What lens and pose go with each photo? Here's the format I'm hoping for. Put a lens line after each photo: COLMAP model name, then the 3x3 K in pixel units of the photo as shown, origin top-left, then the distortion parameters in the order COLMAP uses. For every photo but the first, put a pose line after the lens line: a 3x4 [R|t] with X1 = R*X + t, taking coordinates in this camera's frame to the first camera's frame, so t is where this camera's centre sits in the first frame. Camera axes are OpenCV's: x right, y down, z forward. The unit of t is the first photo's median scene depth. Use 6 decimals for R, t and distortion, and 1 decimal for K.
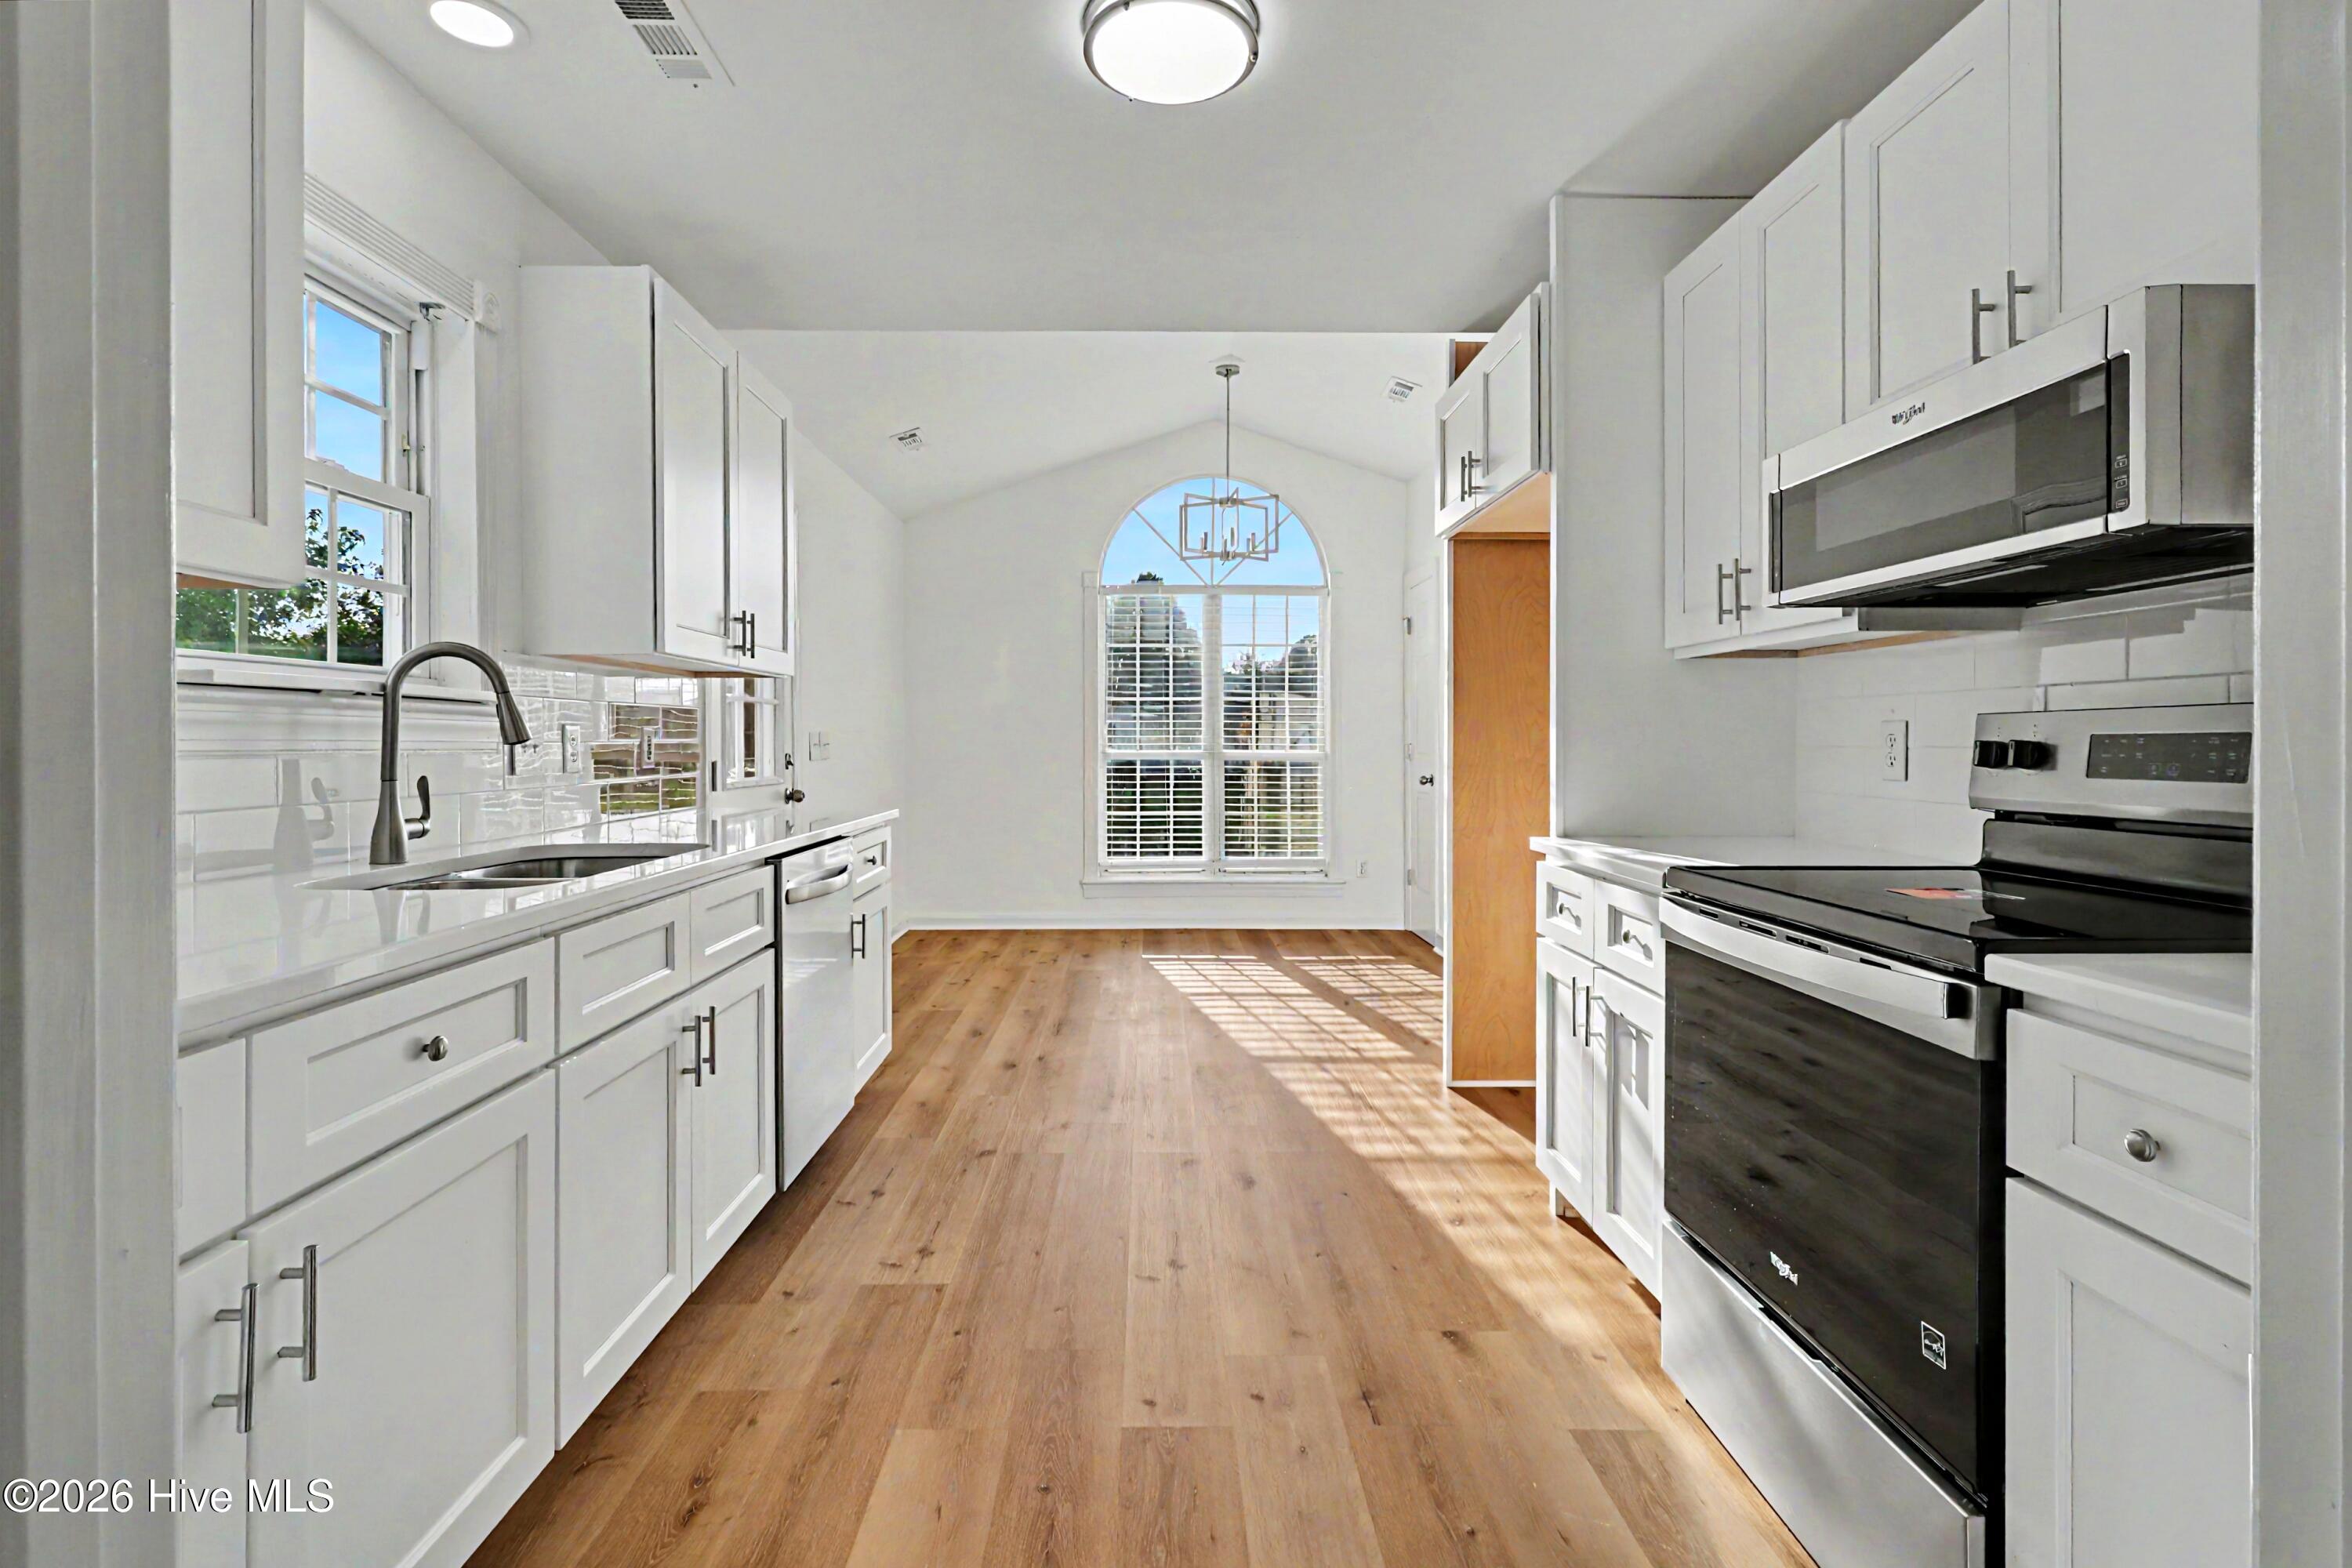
lens RADIAL K [[1131.5, 0, 1174.7], [0, 1131.5, 769.8], [0, 0, 1]] dist [0.000730, 0.000684]
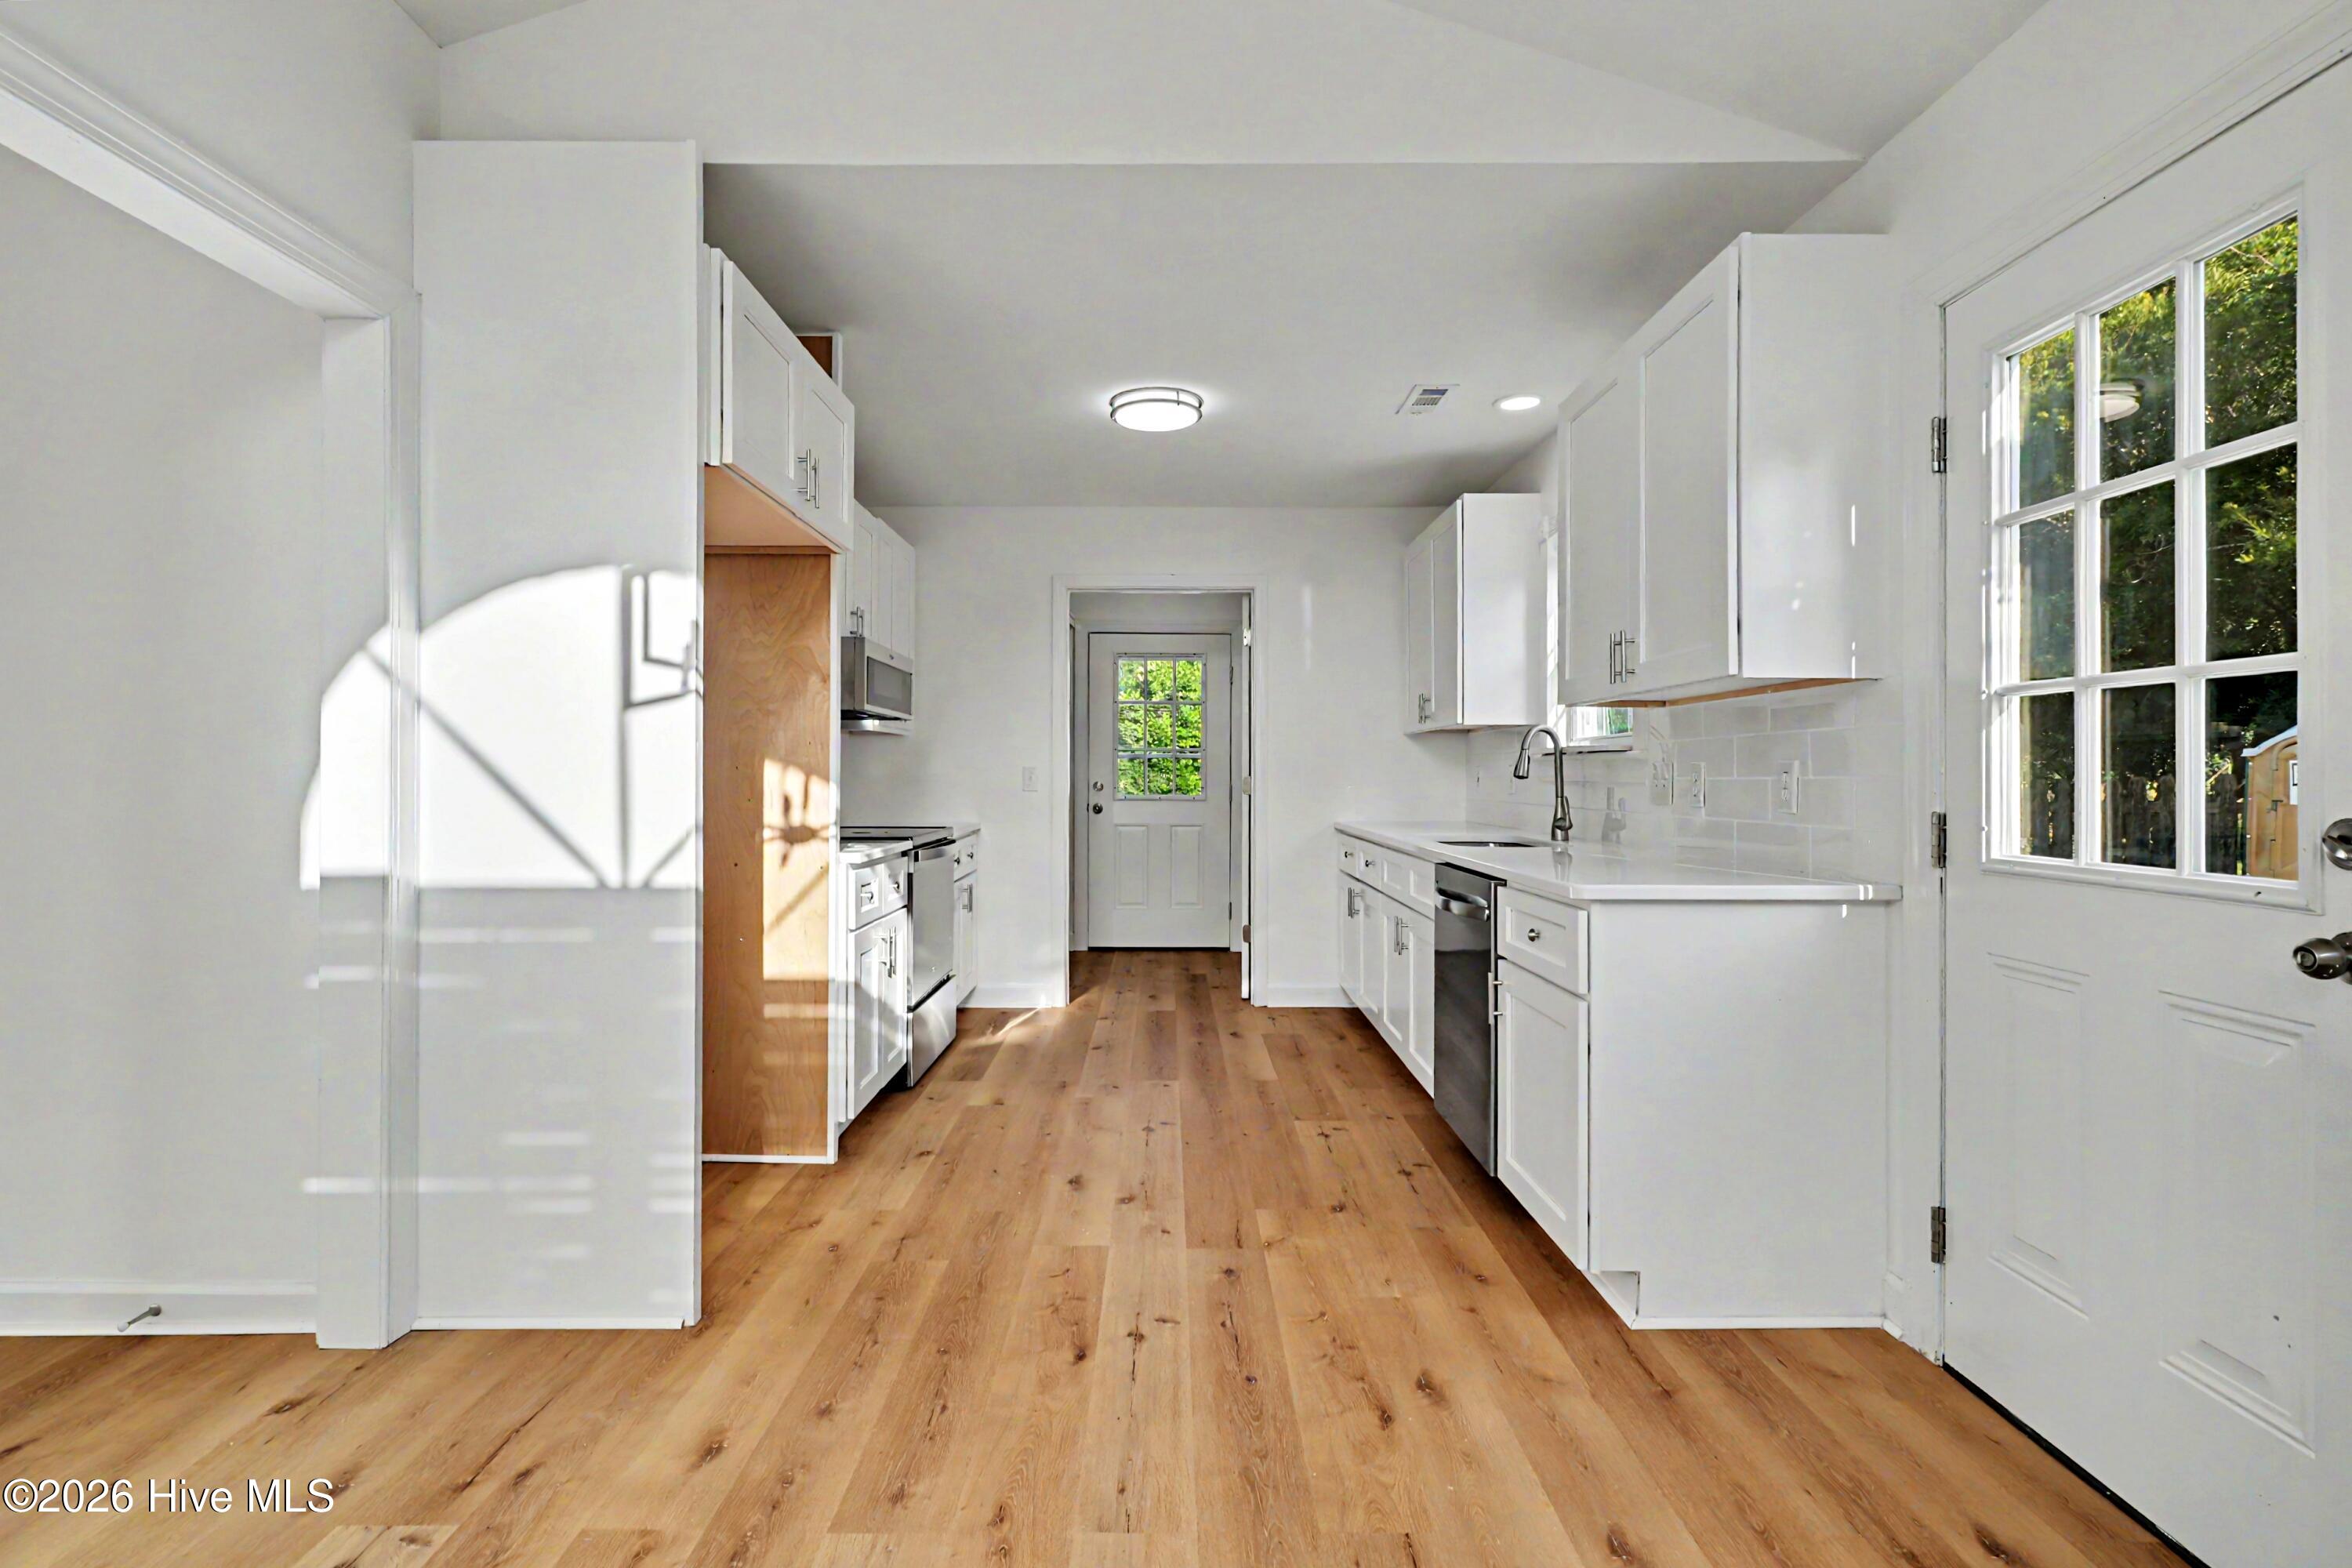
lens RADIAL K [[1131.5, 0, 1176.1], [0, 1131.5, 768.2], [0, 0, 1]] dist [0.000730, 0.000684]
pose [[-0.999868, -0.004720, 0.015564, -0.052216], [-0.004574, 0.999945, 0.009405, -0.045638], [-0.015607, 0.009332, -0.999835, 2.316467]]
